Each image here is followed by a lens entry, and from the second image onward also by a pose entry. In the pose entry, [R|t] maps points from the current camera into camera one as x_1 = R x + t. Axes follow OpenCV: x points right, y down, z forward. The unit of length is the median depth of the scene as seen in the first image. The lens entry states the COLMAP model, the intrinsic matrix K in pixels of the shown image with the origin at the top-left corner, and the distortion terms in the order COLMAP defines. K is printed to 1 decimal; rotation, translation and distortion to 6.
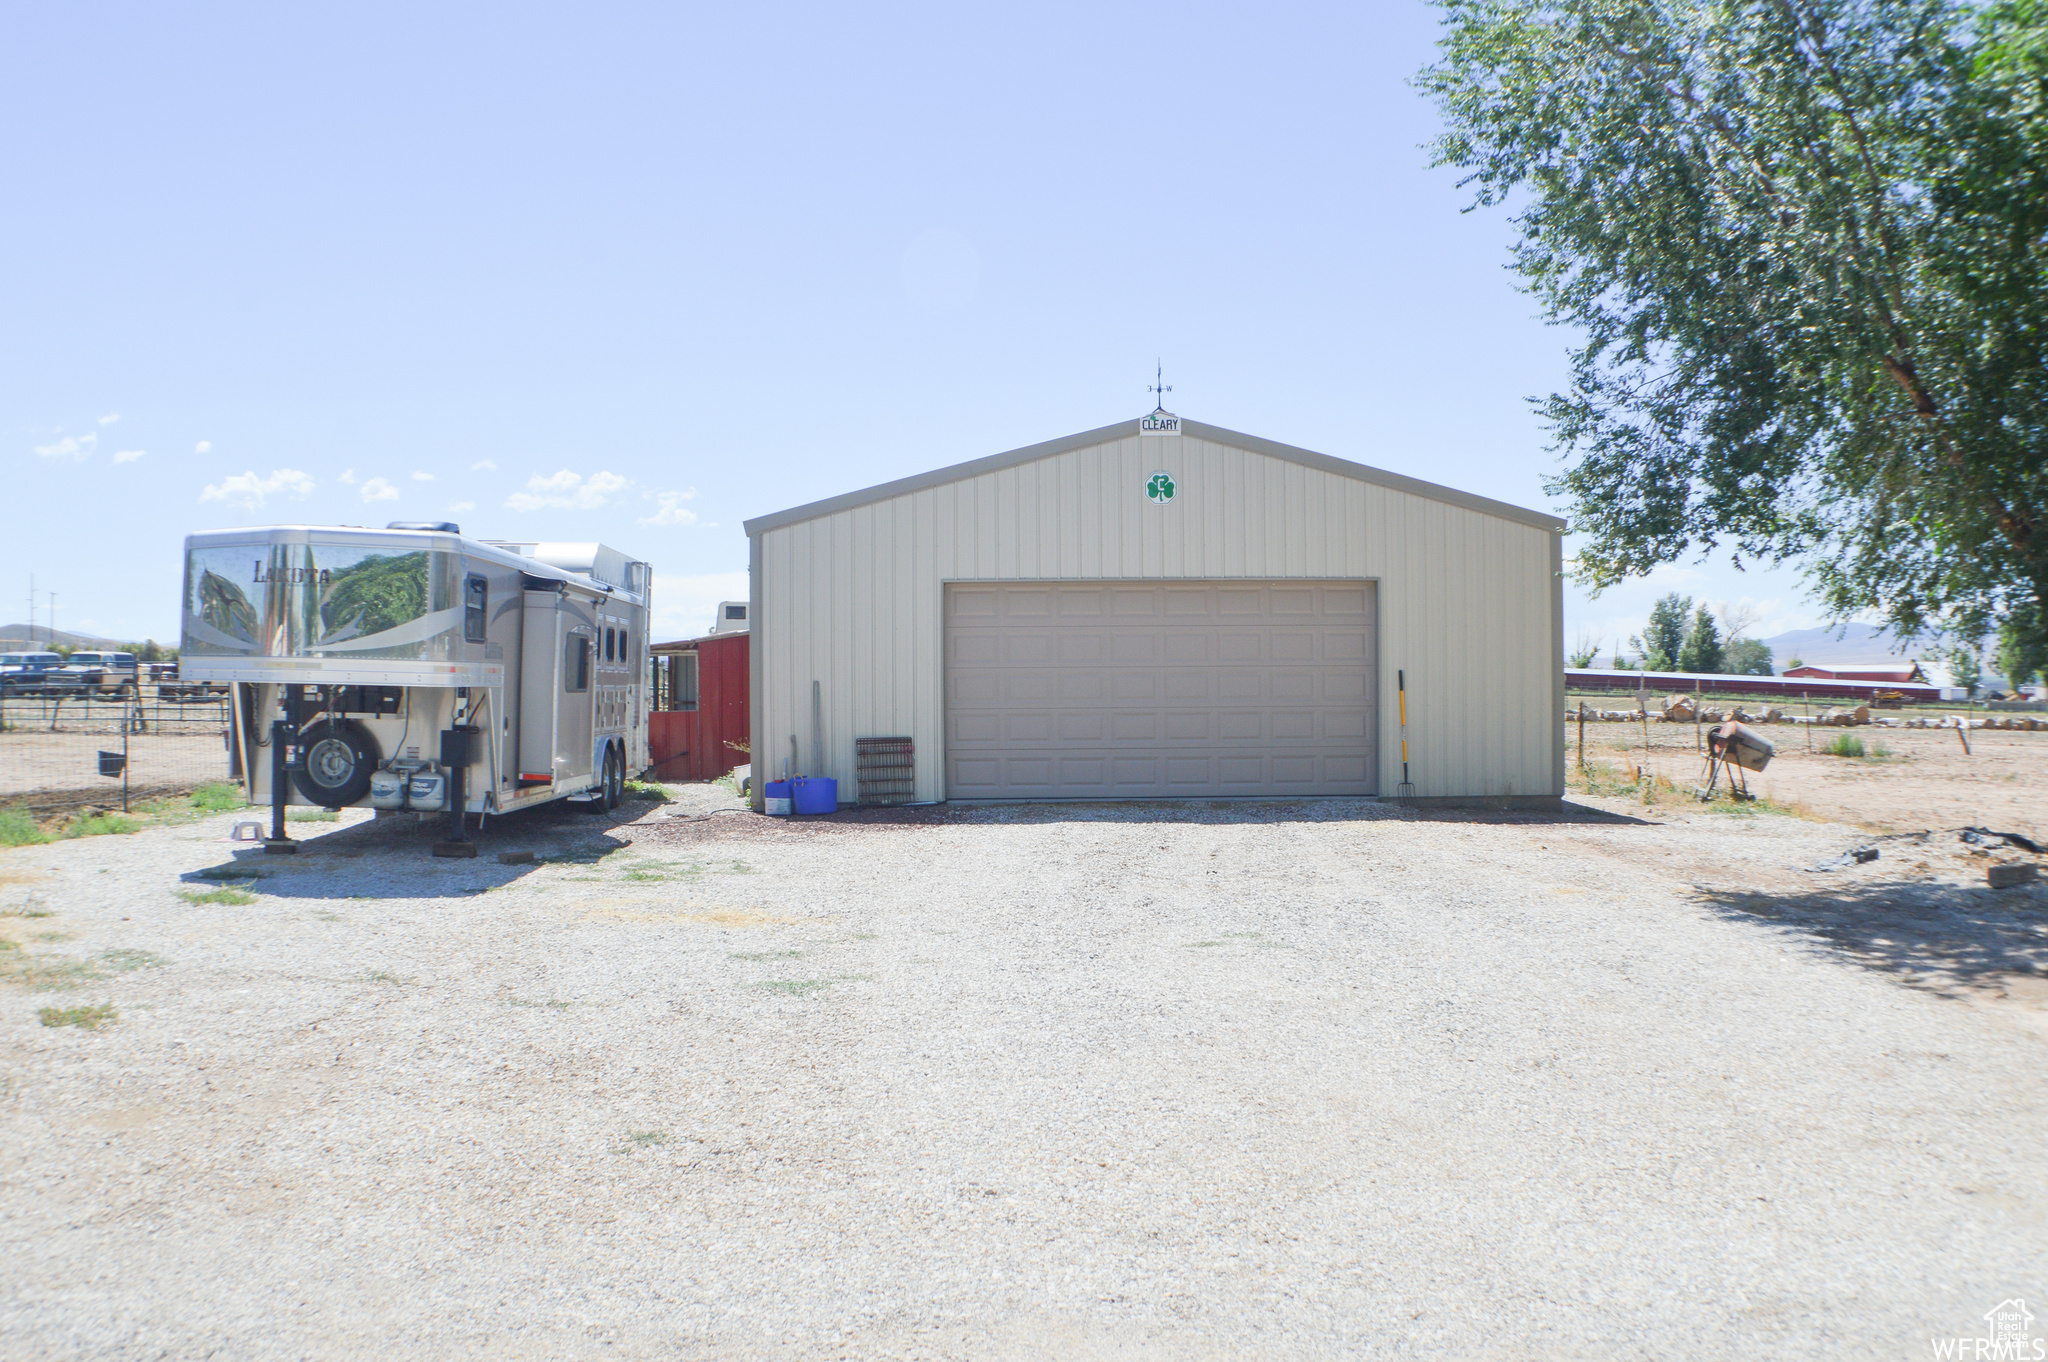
lens RADIAL K [[2781.9, 0, 1023.8], [0, 2781.9, 730.7], [0, 0, 1]] dist [-0.399159, -0.000071]
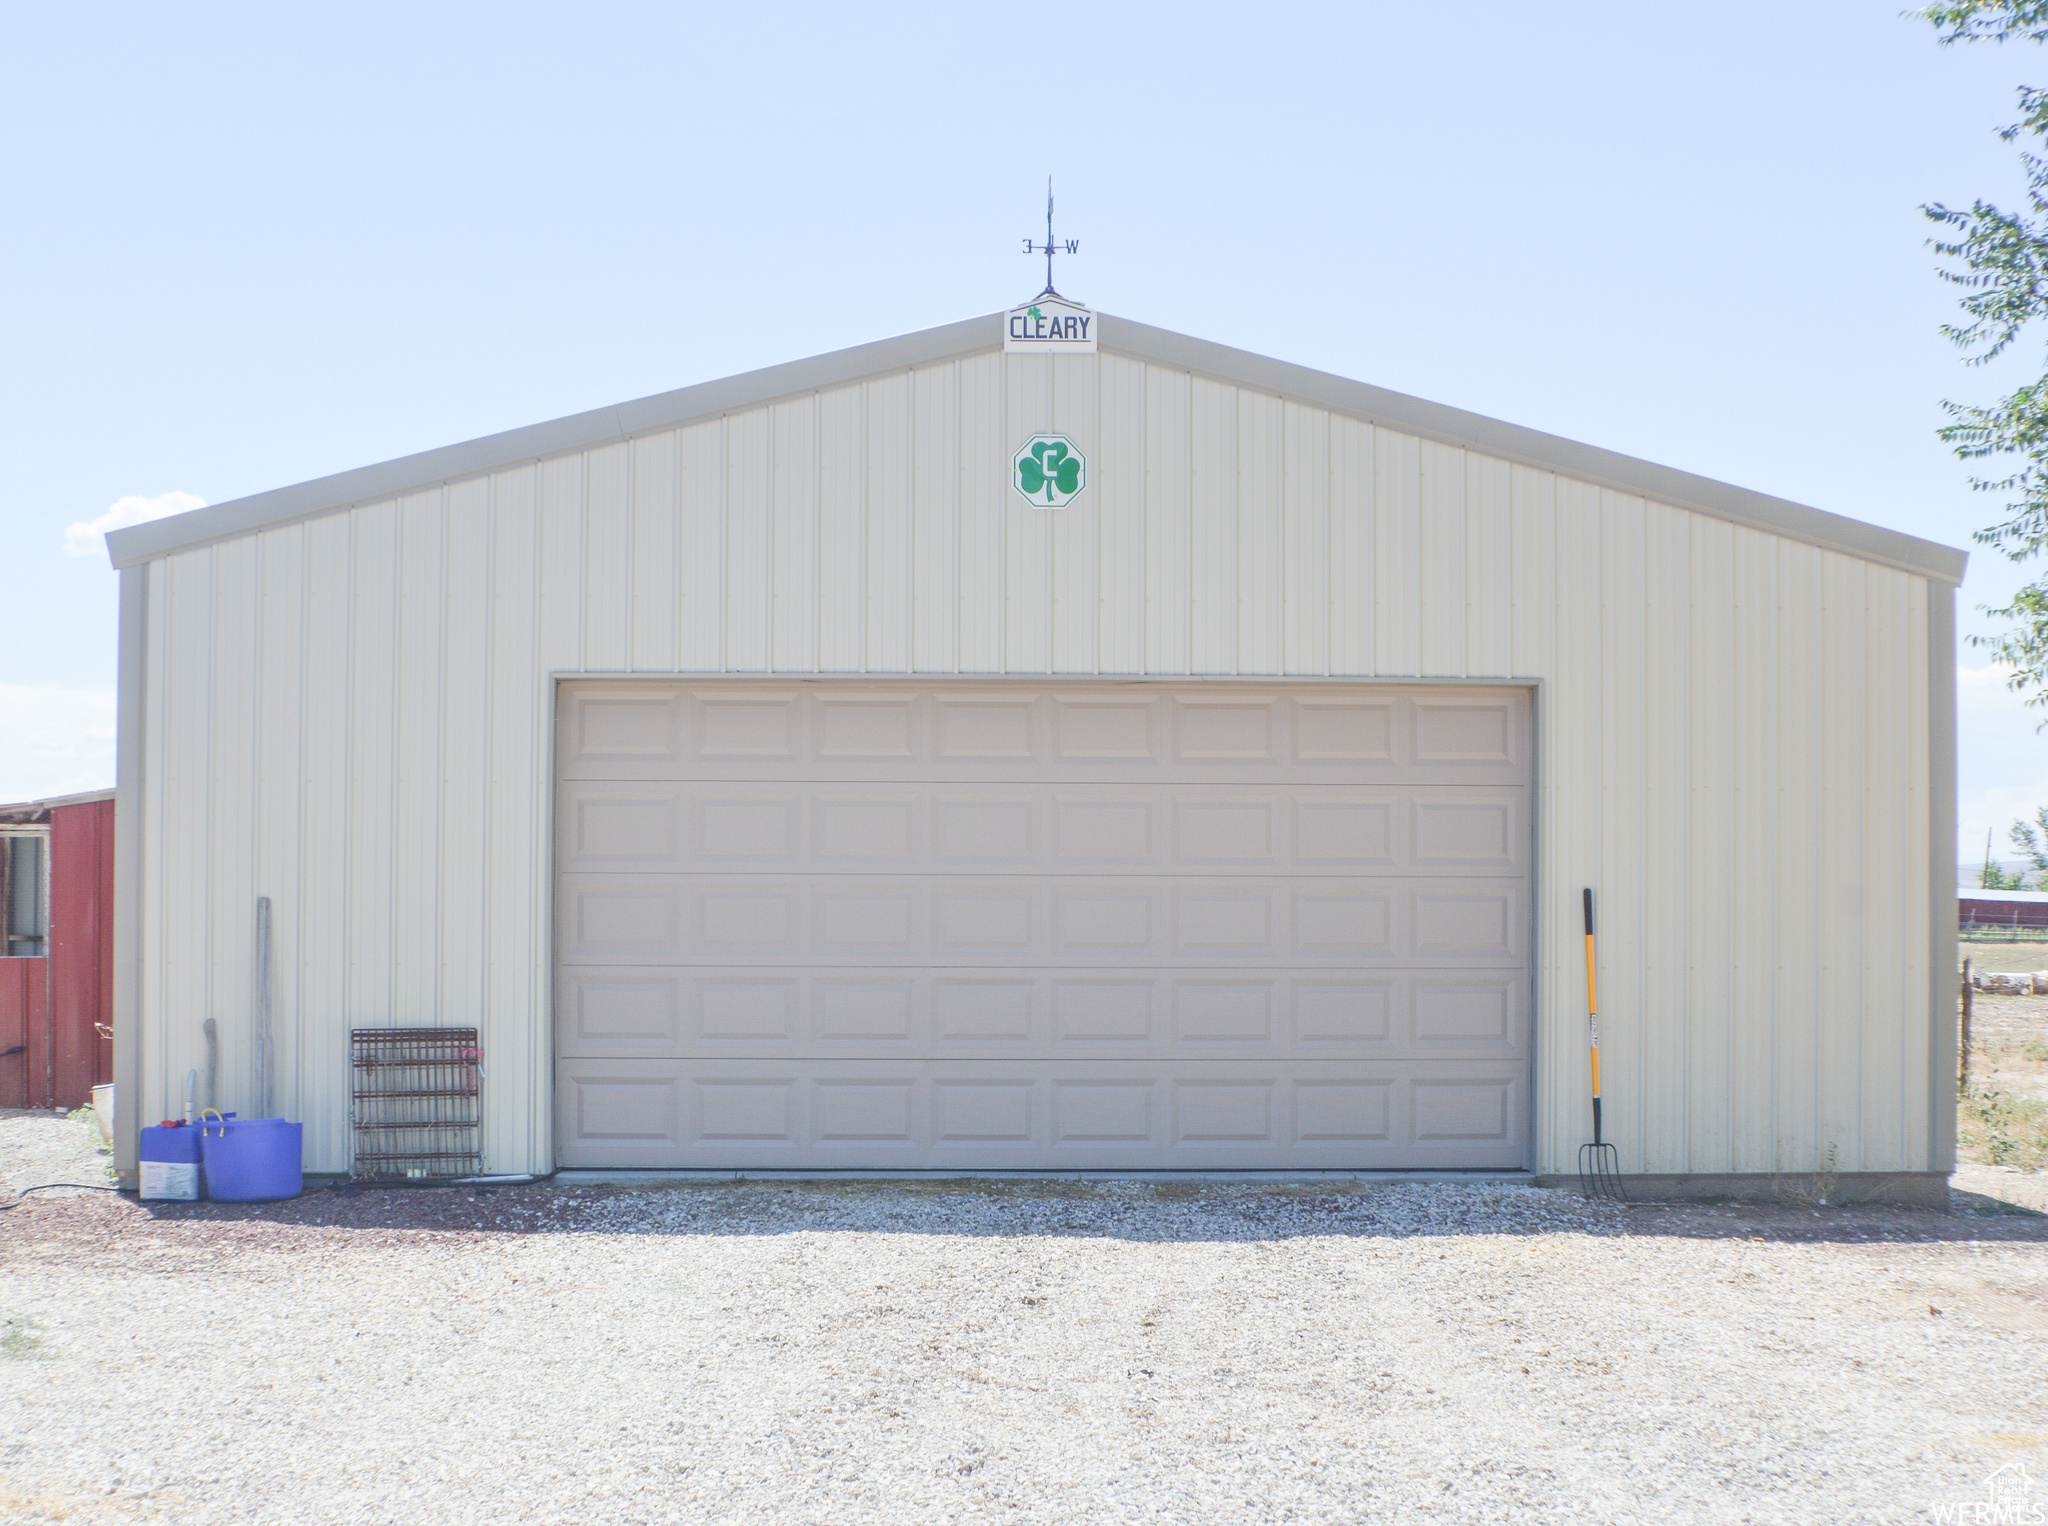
lens RADIAL K [[5146.7, 0, 1024.0], [0, 5146.7, 763.0], [0, 0, 1]] dist [-0.345046, -0.020596]
pose [[0.999360, 0.012717, 0.033433, 0.018813], [-0.011216, 0.998938, -0.044699, -0.004389], [-0.033966, 0.044295, 0.998441, 0.185806]]
